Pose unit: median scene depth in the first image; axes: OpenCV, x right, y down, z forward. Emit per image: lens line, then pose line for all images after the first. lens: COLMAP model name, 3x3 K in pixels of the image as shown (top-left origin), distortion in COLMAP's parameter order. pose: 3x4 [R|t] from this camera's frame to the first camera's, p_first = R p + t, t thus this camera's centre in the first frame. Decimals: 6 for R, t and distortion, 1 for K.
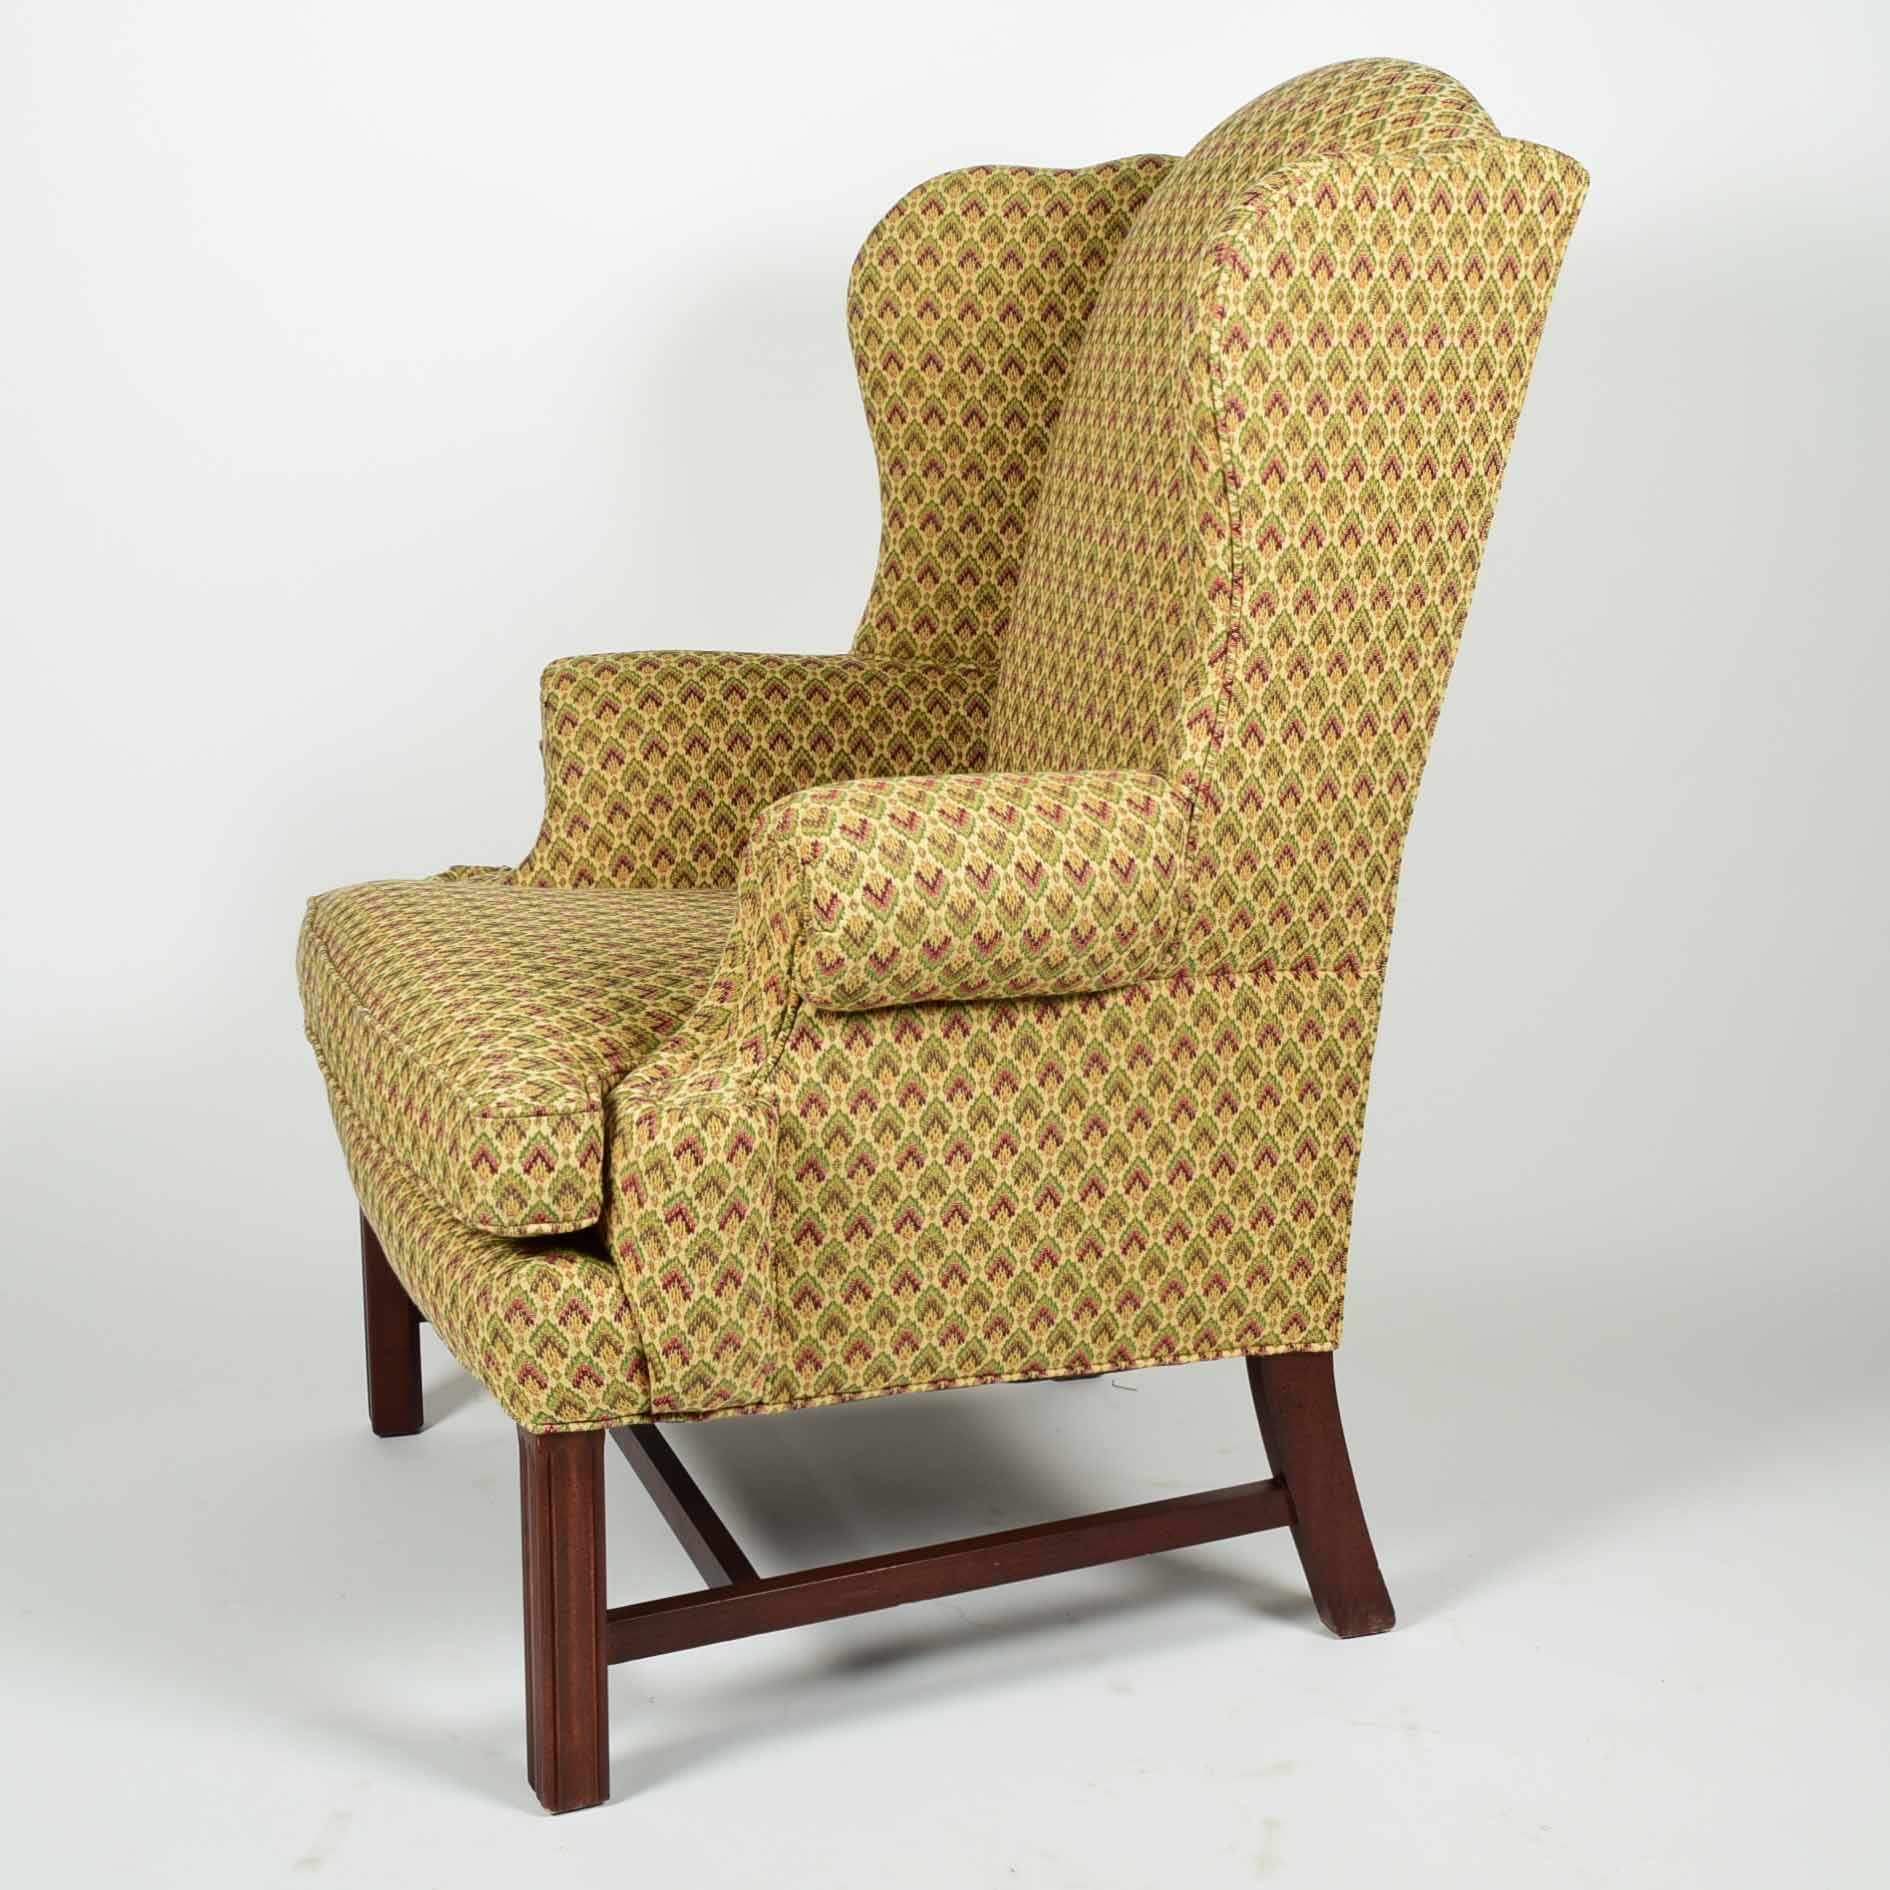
lens RADIAL K [[2760.7, 0, 944.6], [0, 2760.7, 931.9], [0, 0, 1]] dist [-0.020841, 0.000000]
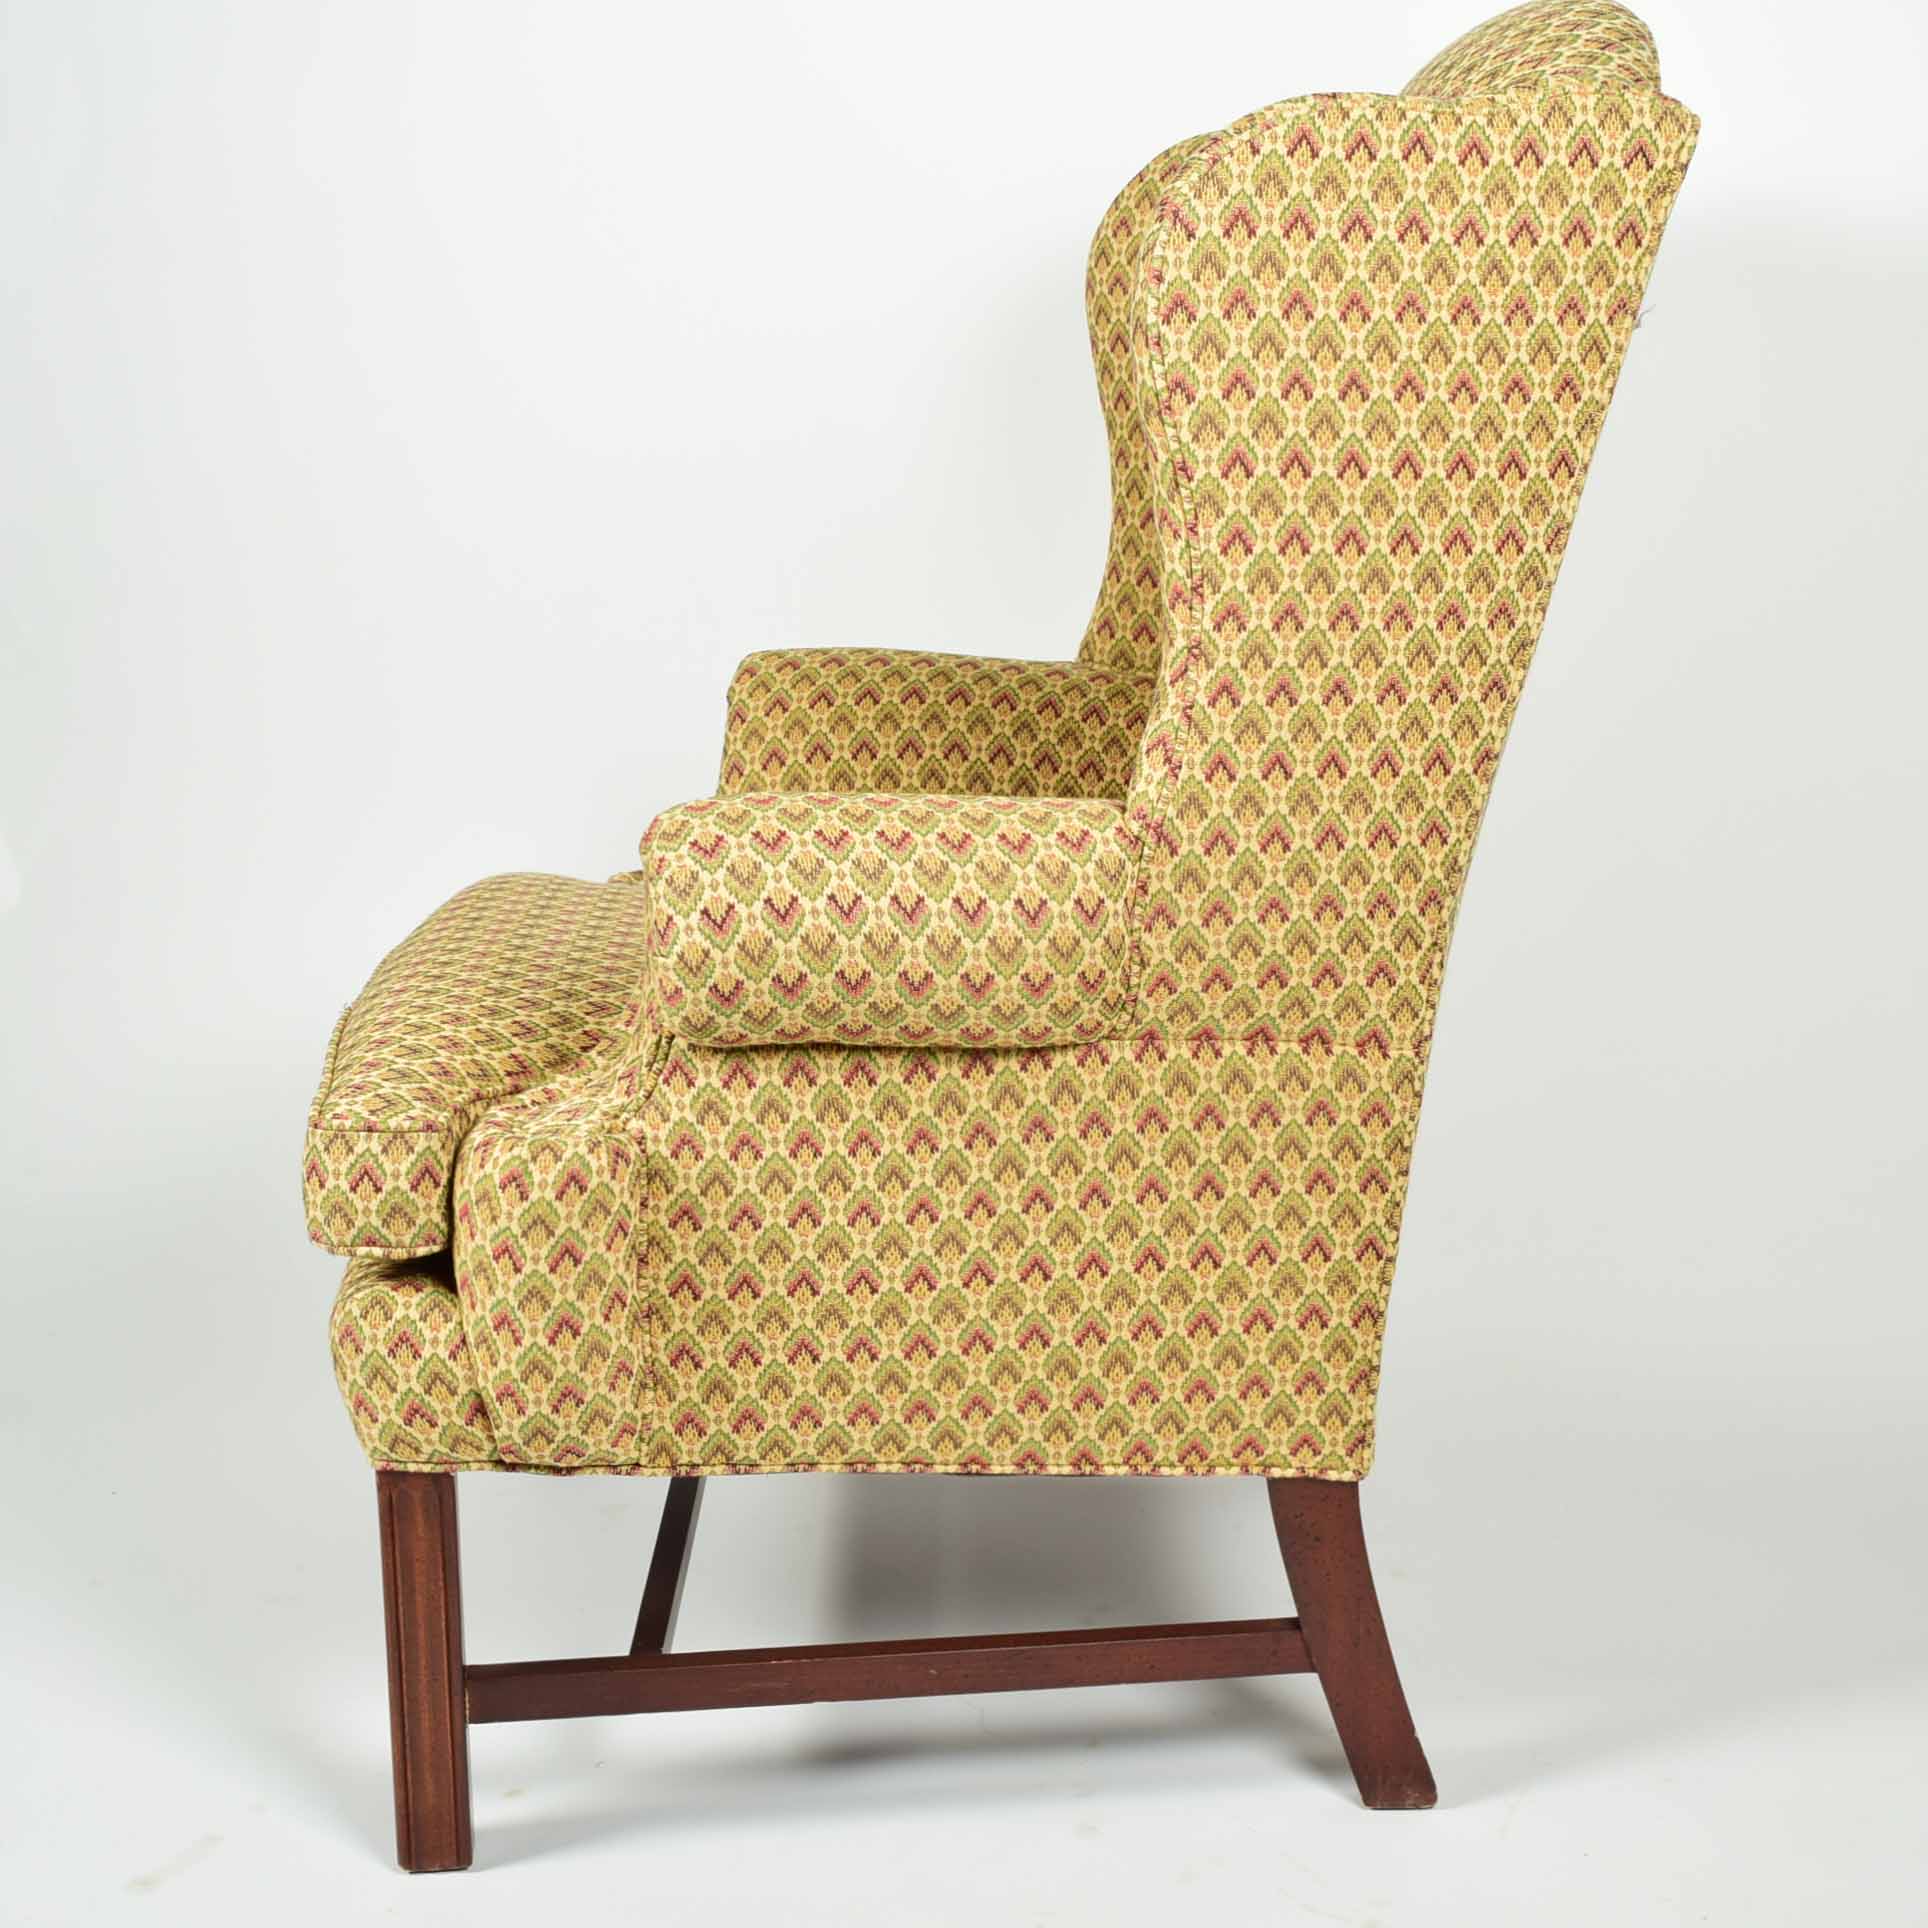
lens RADIAL K [[2816.2, 0, 963.6], [0, 2816.2, 978.4], [0, 0, 1]] dist [-0.020841, 0.000000]
pose [[0.963685, 0.075396, -0.256177, 0.261116], [-0.072549, 0.997153, 0.020561, -0.017403], [0.256998, -0.001229, 0.966411, 0.121281]]
